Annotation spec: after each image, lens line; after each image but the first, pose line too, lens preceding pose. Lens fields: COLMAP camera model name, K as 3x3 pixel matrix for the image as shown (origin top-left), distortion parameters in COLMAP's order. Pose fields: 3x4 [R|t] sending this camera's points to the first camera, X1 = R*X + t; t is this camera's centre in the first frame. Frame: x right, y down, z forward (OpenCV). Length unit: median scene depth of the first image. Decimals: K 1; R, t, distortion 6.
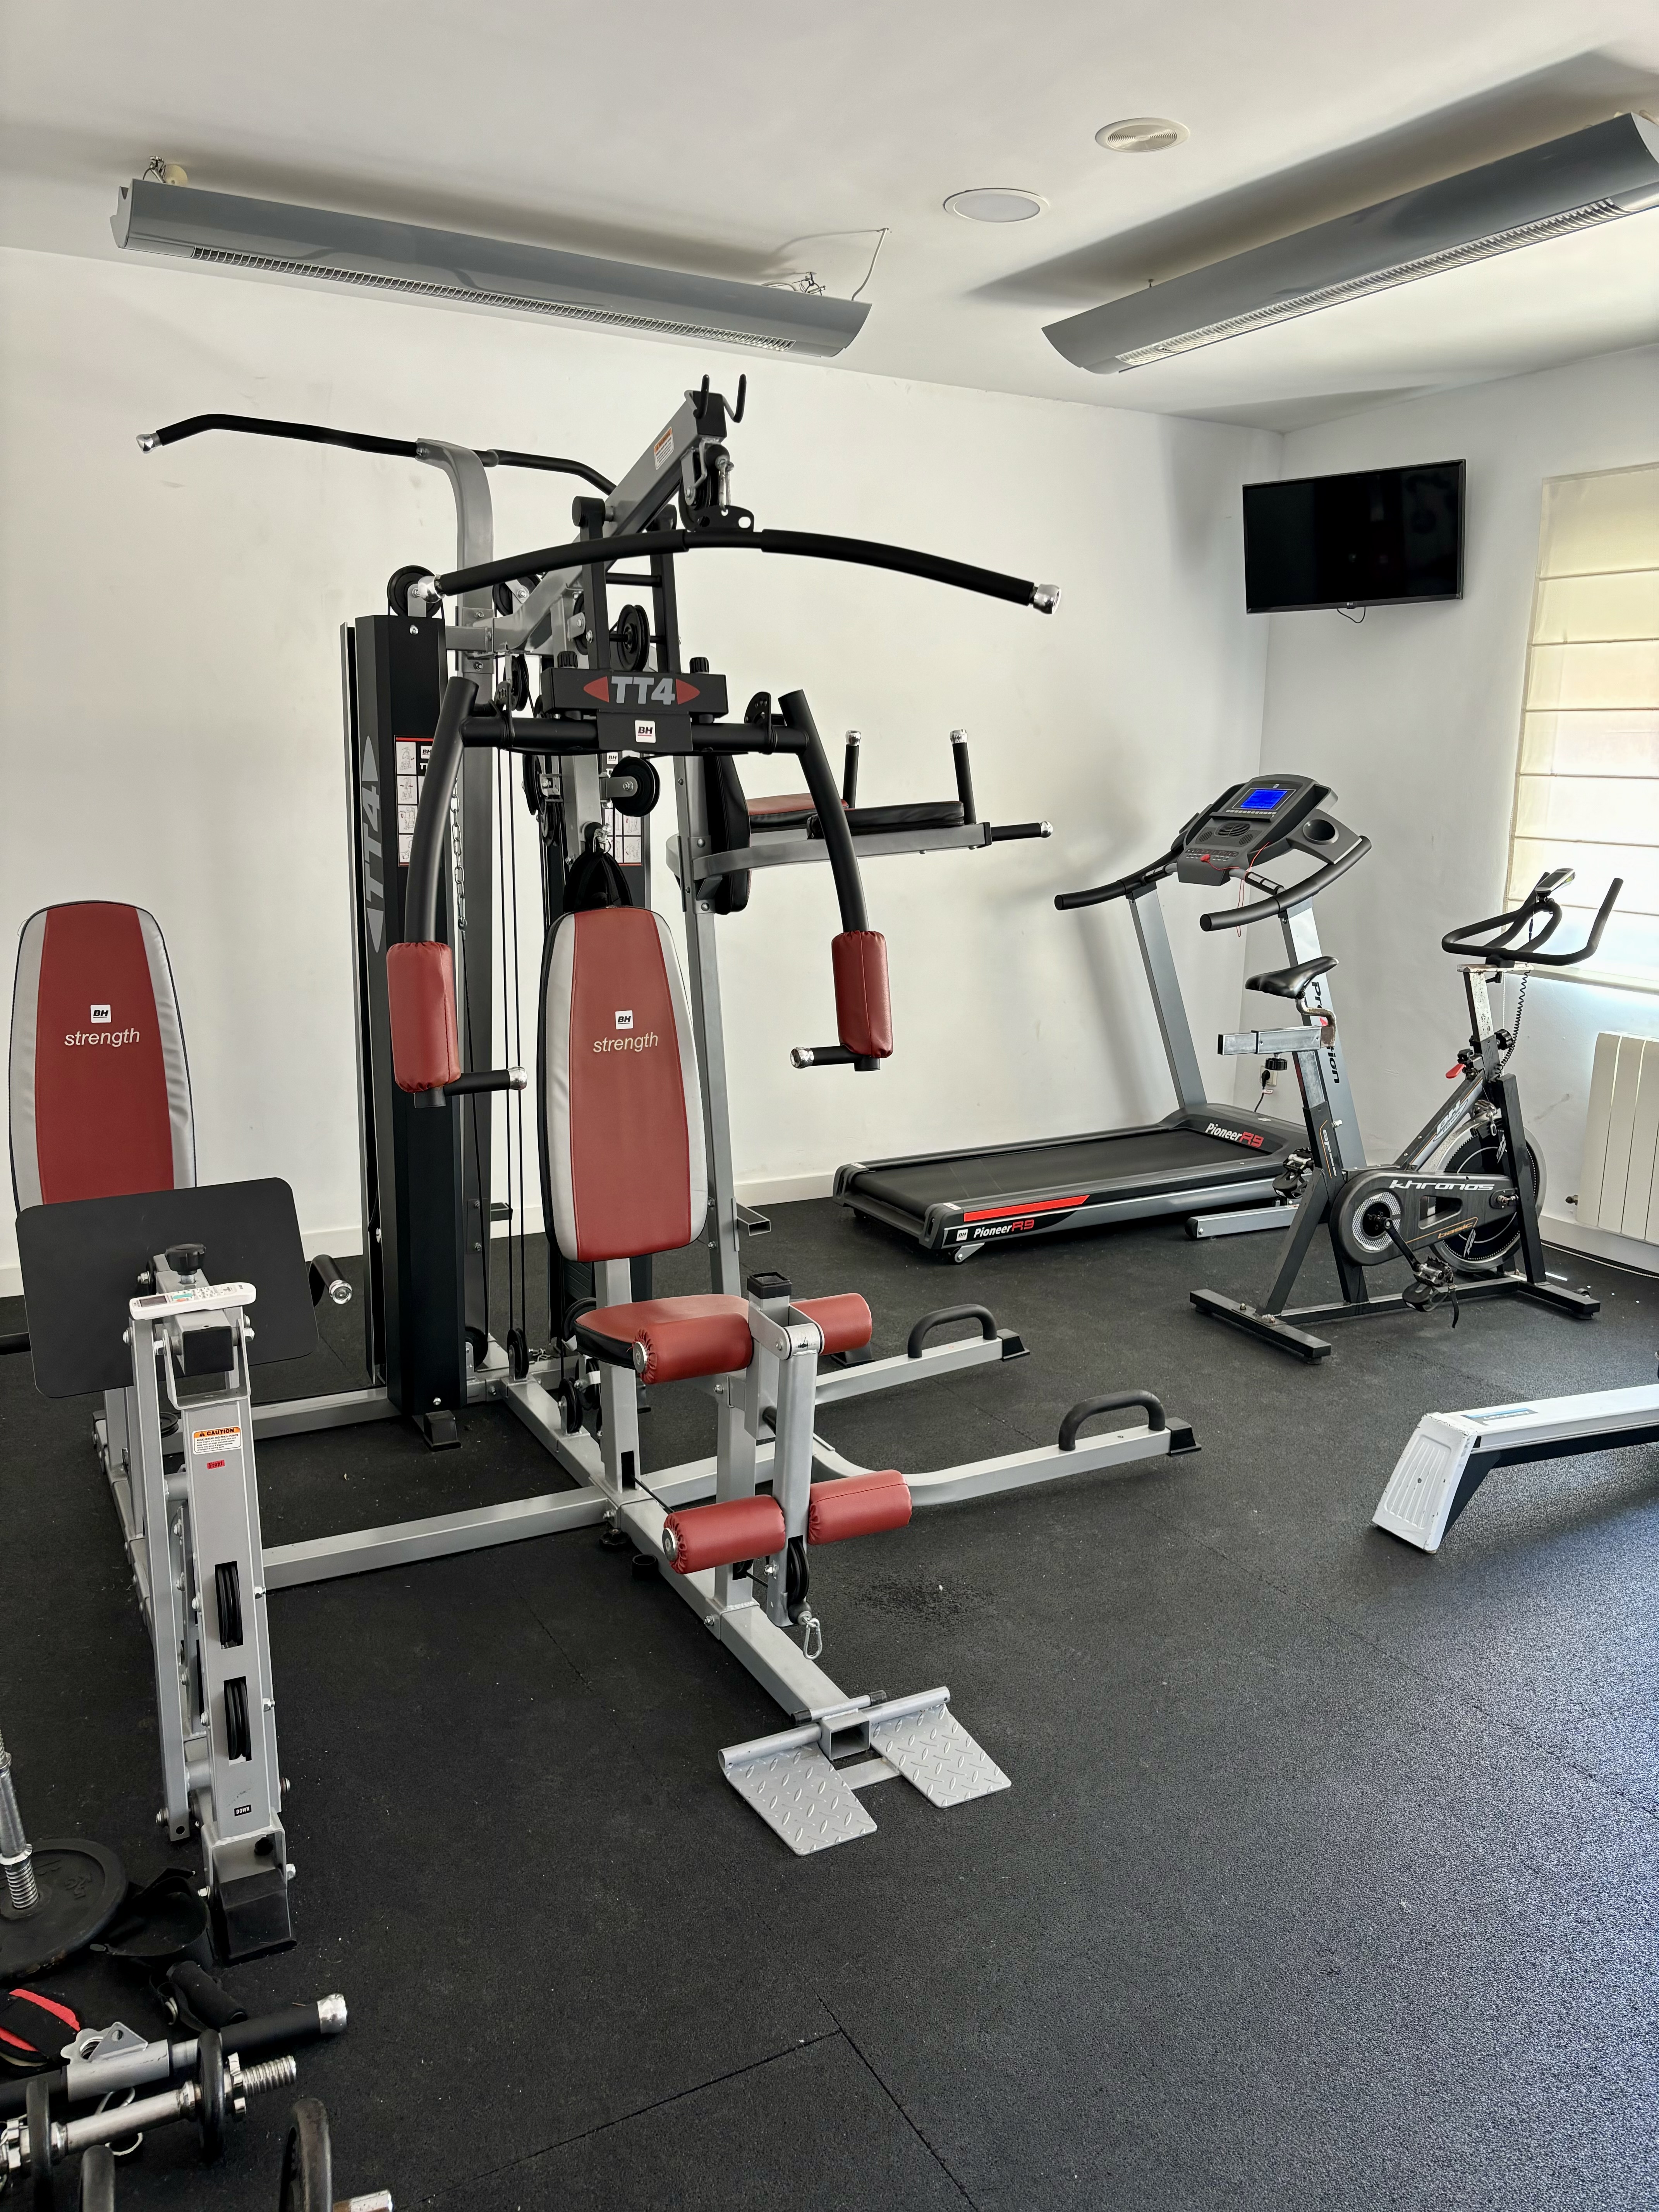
lens RADIAL K [[1660.7, 0, 824.1], [0, 1660.7, 1111.1], [0, 0, 1]] dist [0.048652, -0.062446]
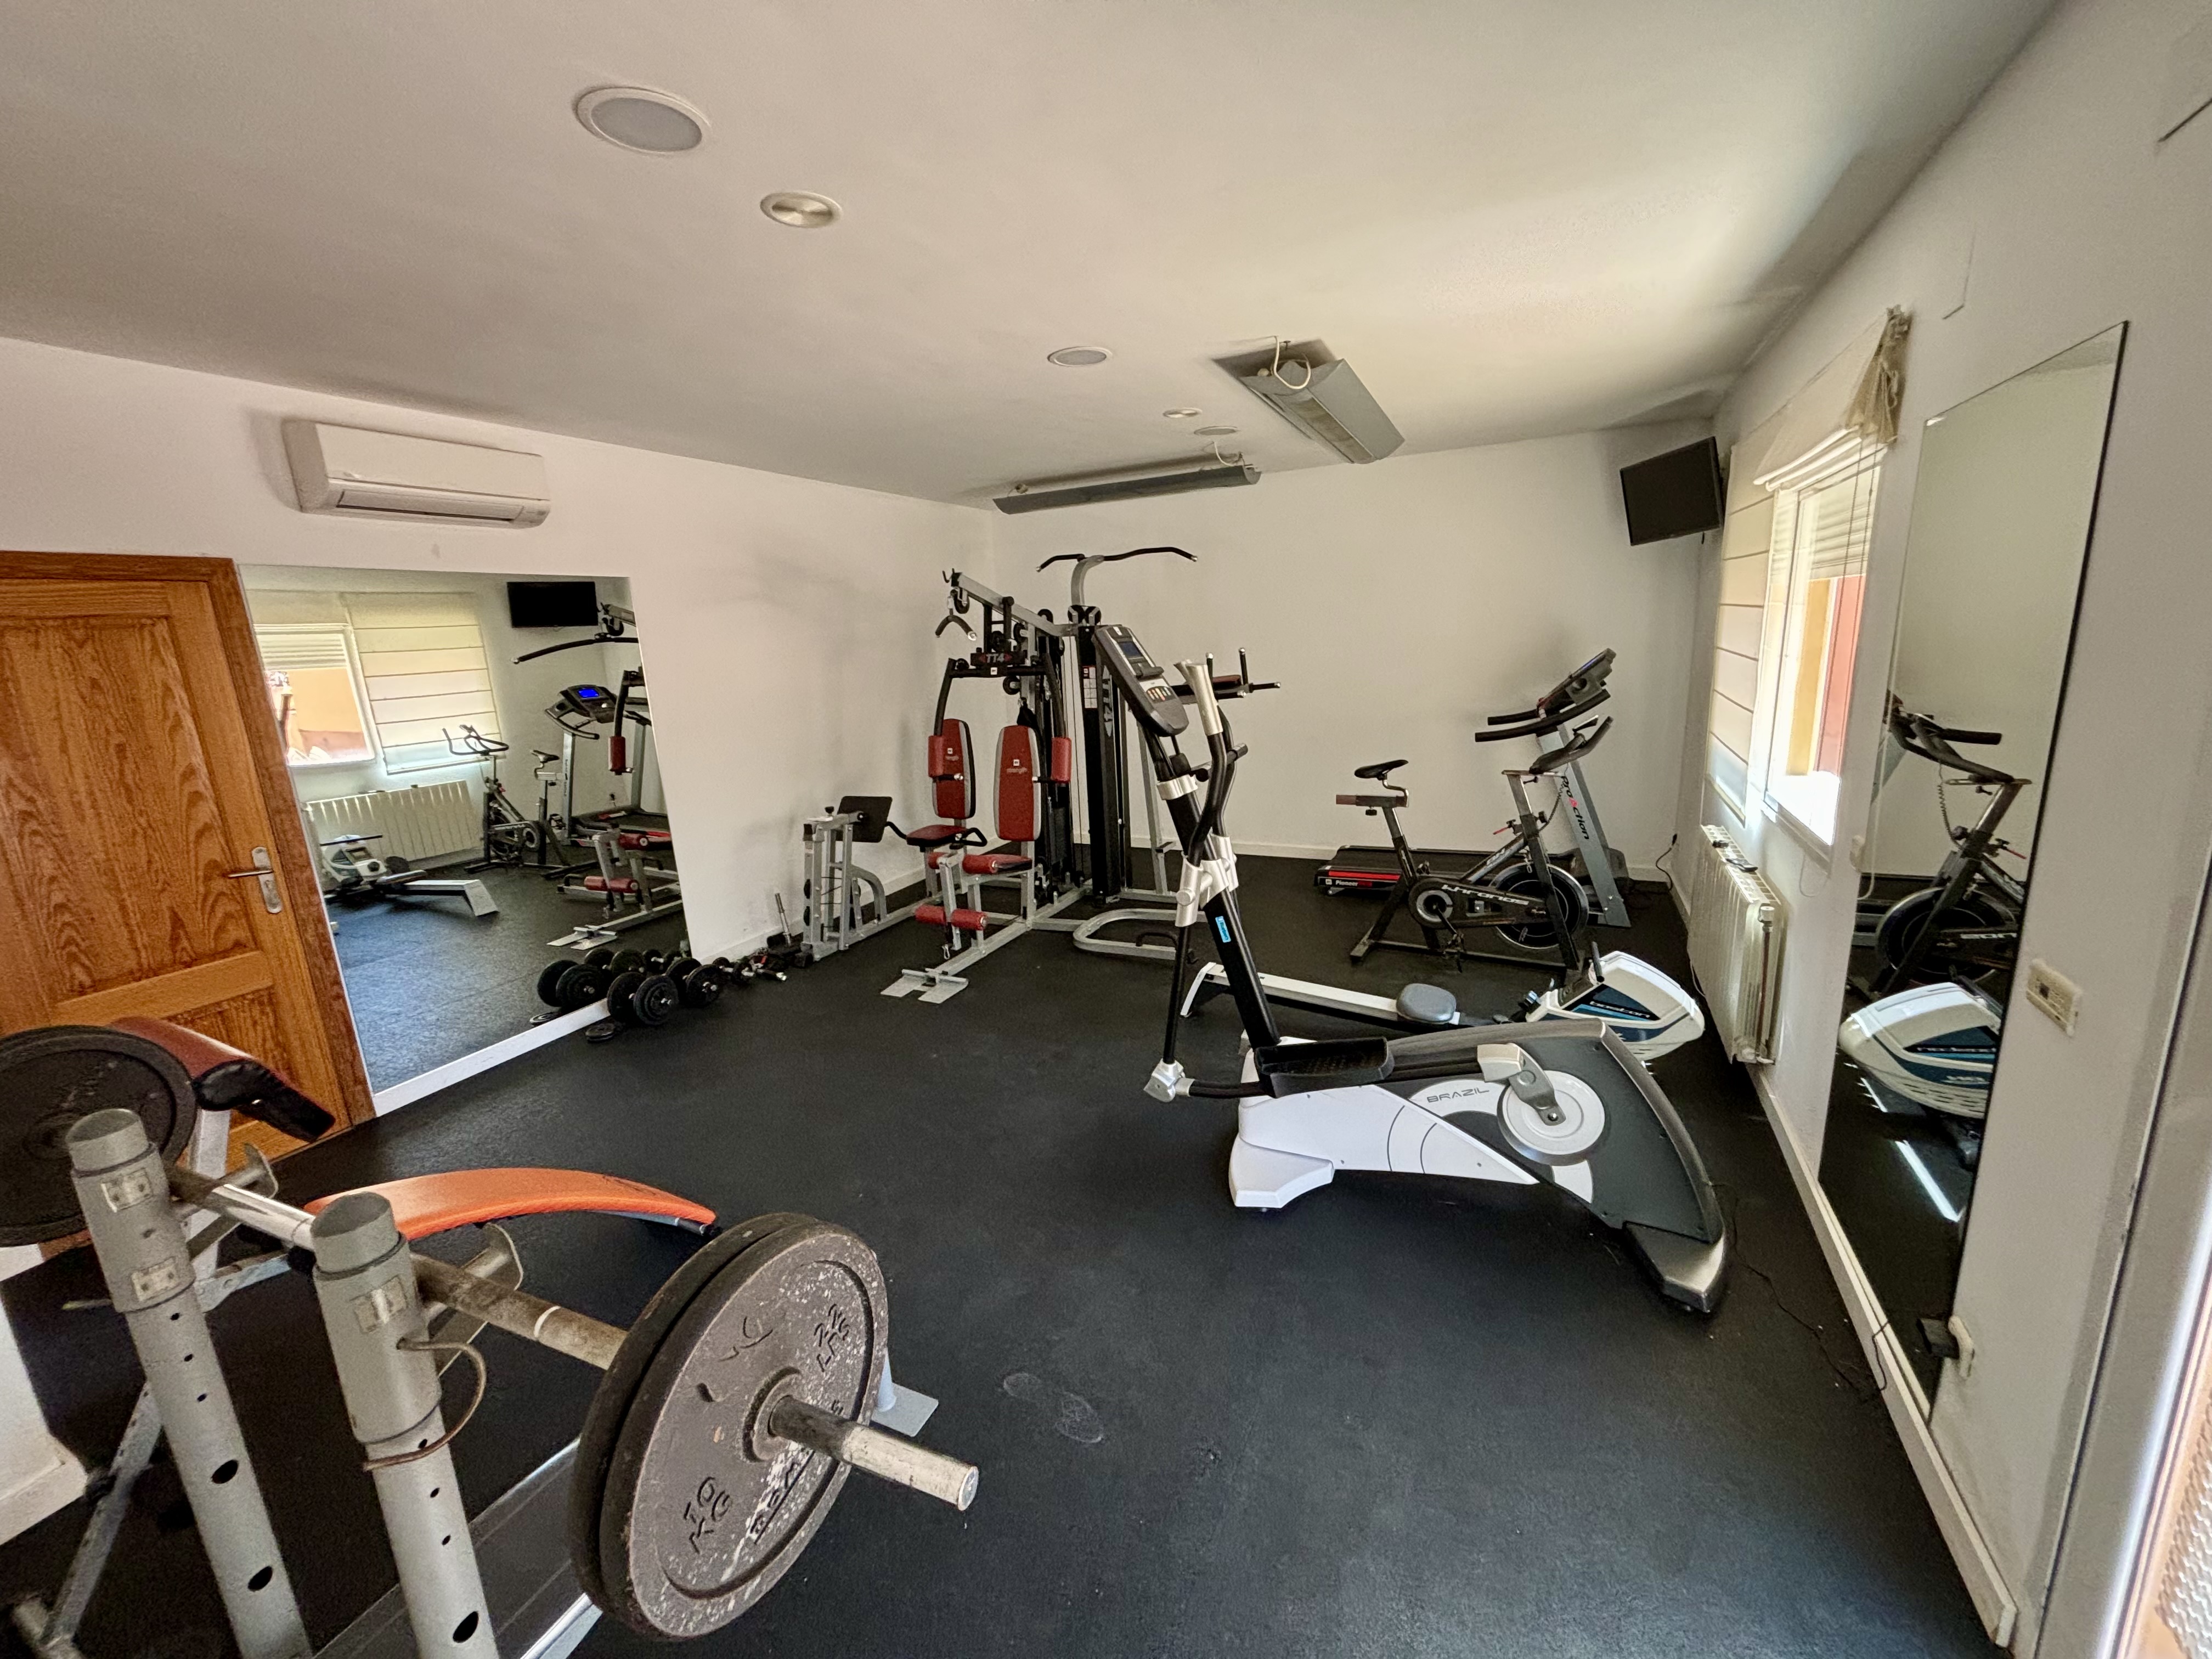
lens RADIAL K [[887.1, 0, 1106.0], [0, 887.1, 829.5], [0, 0, 1]] dist [-0.002107, -0.000156]
pose [[0.577939, 0.130282, -0.805613, 1.232683], [-0.104790, 0.990850, 0.085062, -0.084808], [0.809324, 0.035260, 0.586303, 0.178011]]
